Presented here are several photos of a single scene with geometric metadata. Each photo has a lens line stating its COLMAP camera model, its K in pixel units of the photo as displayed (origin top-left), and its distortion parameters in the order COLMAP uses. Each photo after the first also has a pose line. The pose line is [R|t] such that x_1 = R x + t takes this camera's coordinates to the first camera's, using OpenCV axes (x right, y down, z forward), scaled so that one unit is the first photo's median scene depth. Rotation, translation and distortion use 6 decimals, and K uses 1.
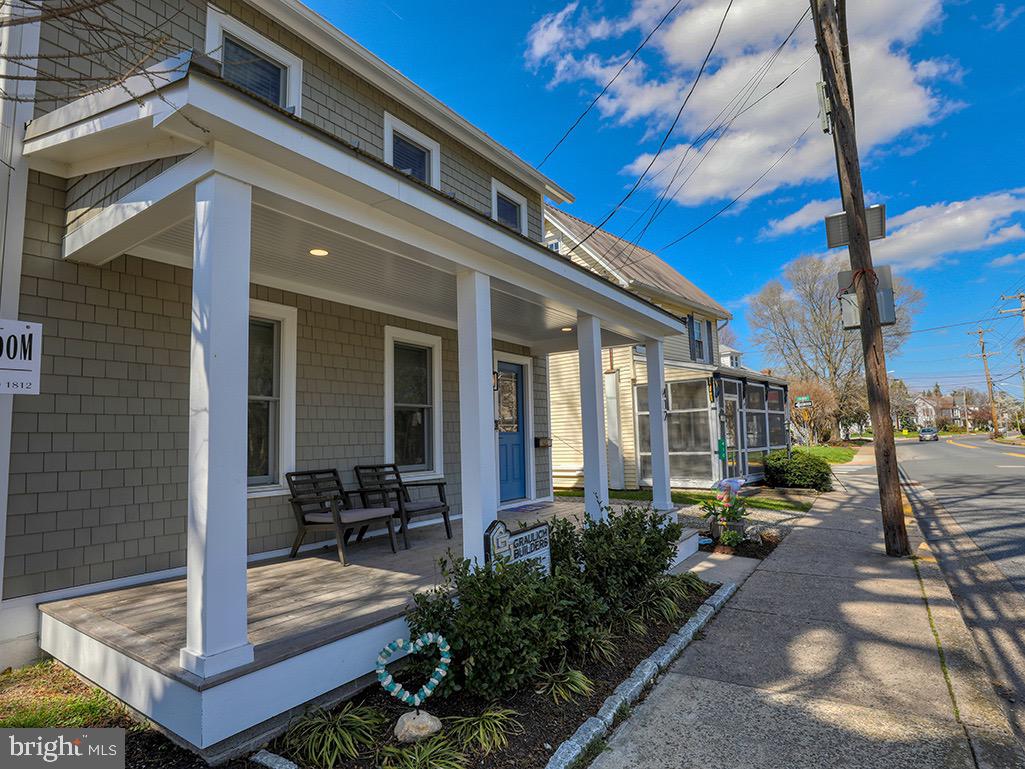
lens RADIAL K [[559.9, 0, 512.5], [0, 559.9, 384.5], [0, 0, 1]] dist [-0.033526, 0.001296]
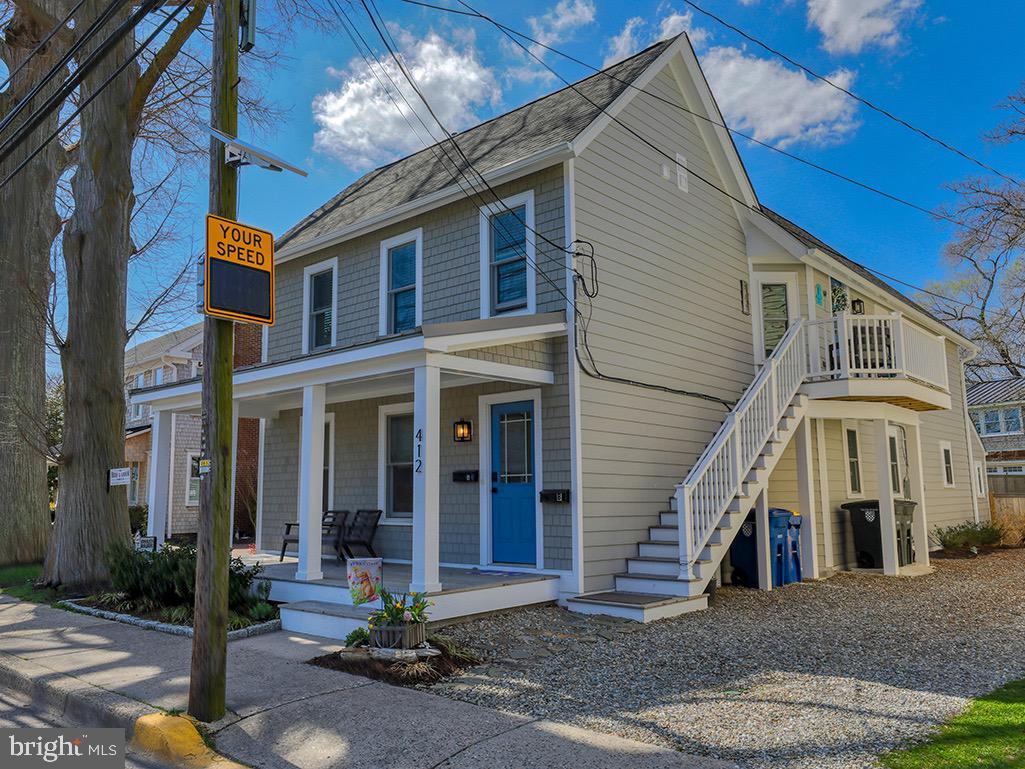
lens RADIAL K [[792.0, 0, 512.5], [0, 792.0, 384.5], [0, 0, 1]] dist [0.005748, 0.006892]
pose [[-0.133735, -0.109275, -0.984974, 1.822913], [0.111231, 0.985967, -0.124487, 0.130704], [0.984755, -0.126208, -0.119704, 1.755783]]
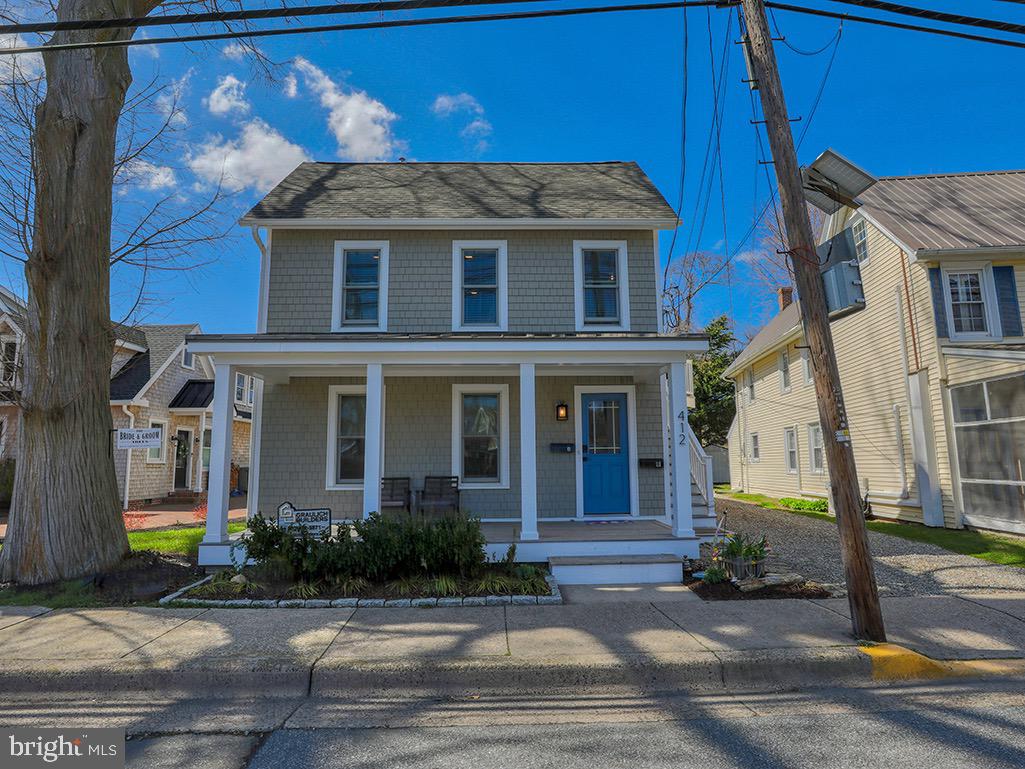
lens RADIAL K [[559.9, 0, 512.5], [0, 559.9, 384.5], [0, 0, 1]] dist [-0.033526, 0.001296]
pose [[0.582585, -0.090359, -0.807731, 1.237187], [0.072734, 0.995610, -0.058916, -0.004076], [0.809509, -0.024426, 0.586600, 0.272733]]
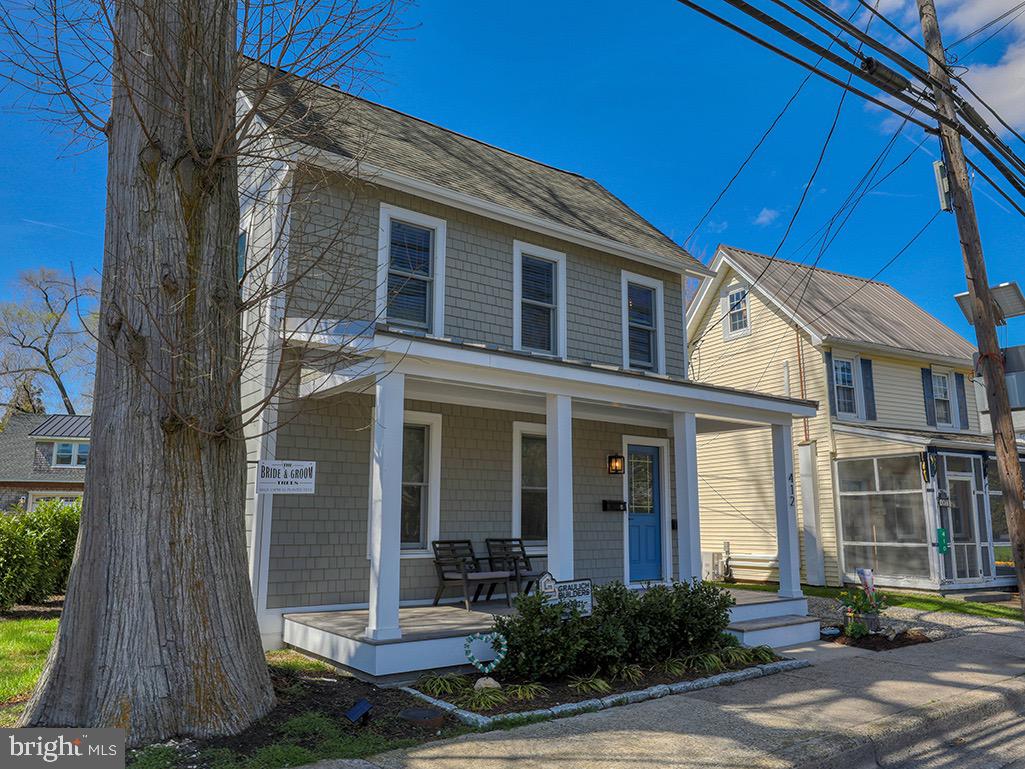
lens RADIAL K [[762.8, 0, 512.5], [0, 762.8, 384.5], [0, 0, 1]] dist [-0.012911, 0.001705]
pose [[0.948005, -0.026127, -0.317180, 0.329489], [0.002161, 0.997130, -0.075676, -0.068387], [0.318247, 0.071056, 0.945341, -0.623524]]
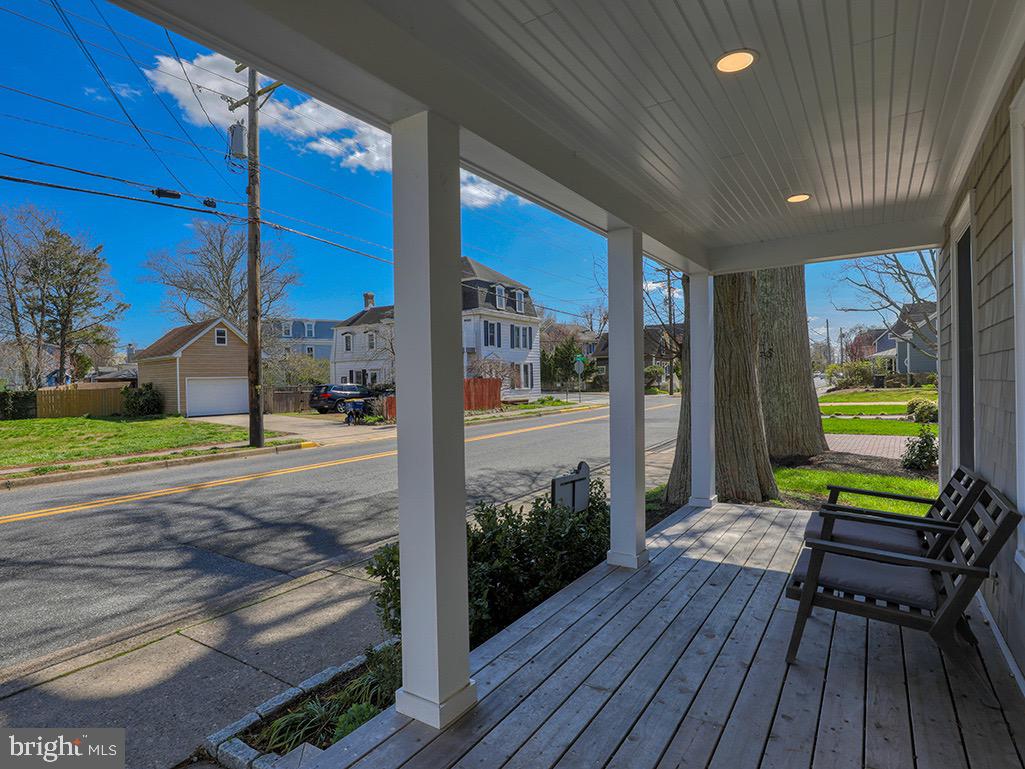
lens RADIAL K [[559.9, 0, 512.5], [0, 559.9, 384.5], [0, 0, 1]] dist [-0.033526, 0.001296]
pose [[-0.998886, 0.046087, -0.010113, 0.101479], [0.046794, 0.995103, -0.087064, 0.087056], [0.006051, -0.087440, -0.996151, 1.480311]]
